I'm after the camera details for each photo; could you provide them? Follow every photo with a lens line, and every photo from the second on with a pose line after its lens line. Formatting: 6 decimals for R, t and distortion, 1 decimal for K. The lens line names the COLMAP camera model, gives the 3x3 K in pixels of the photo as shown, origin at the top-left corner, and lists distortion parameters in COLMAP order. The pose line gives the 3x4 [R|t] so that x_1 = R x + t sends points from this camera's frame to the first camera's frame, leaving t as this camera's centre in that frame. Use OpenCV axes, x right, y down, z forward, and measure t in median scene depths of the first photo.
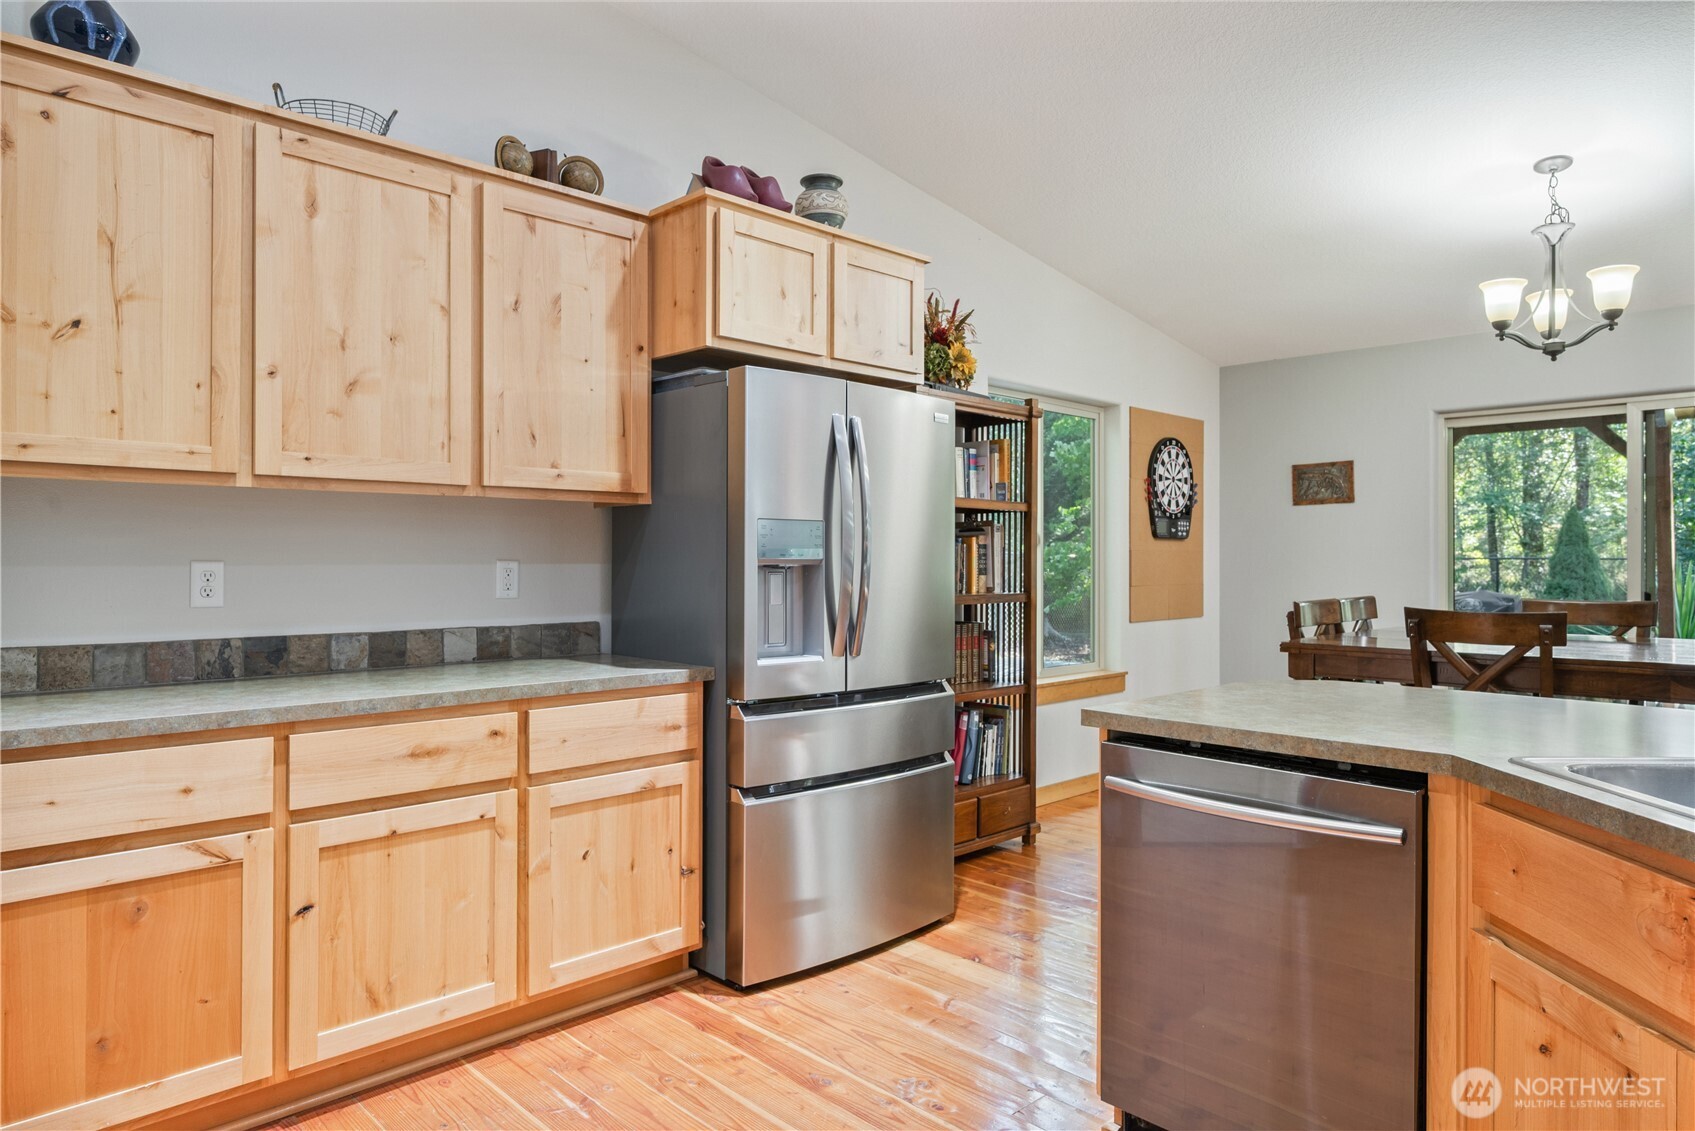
lens RADIAL K [[1050.6, 0, 850.5], [0, 1050.6, 560.2], [0, 0, 1]] dist [-0.001484, -0.000602]
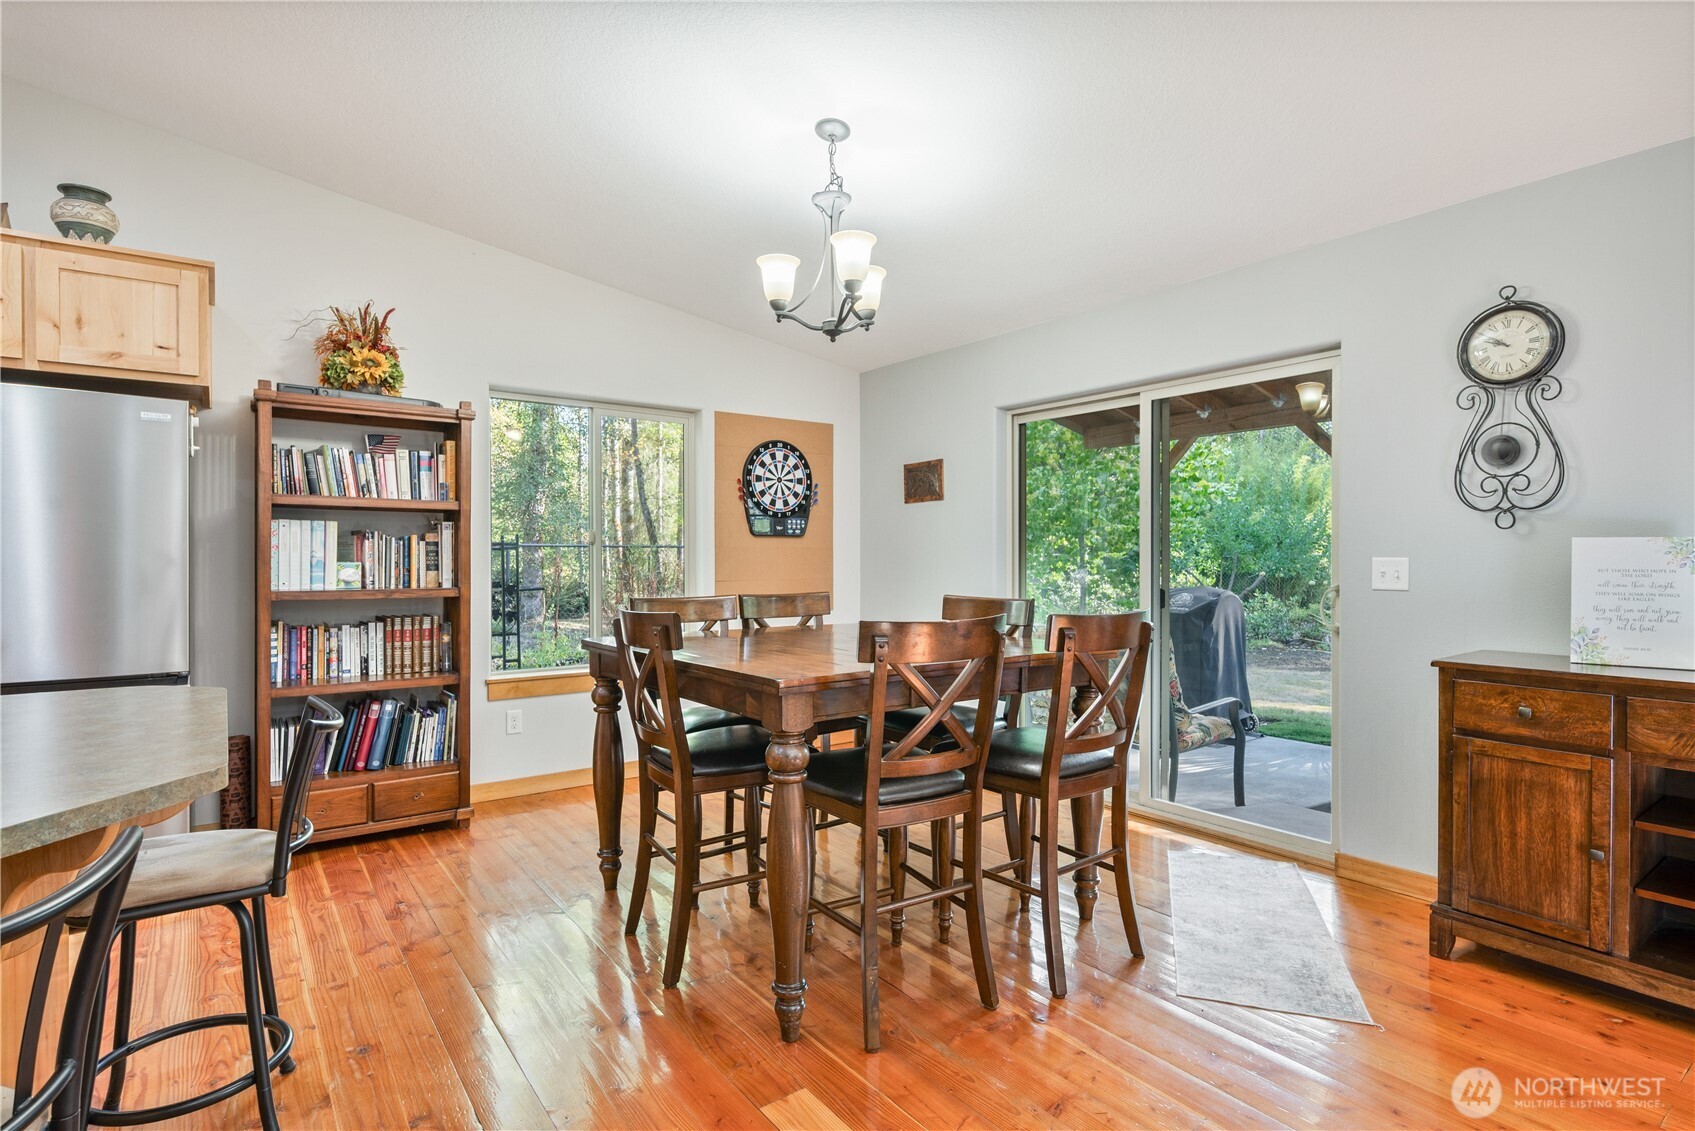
lens RADIAL K [[855.0, 0, 844.5], [0, 855.0, 568.2], [0, 0, 1]] dist [-0.000633, -0.000271]
pose [[0.990416, 0.001264, -0.138112, 0.498896], [0.000721, 0.999897, 0.014315, -0.000428], [0.138116, -0.014277, 0.990313, 0.158267]]
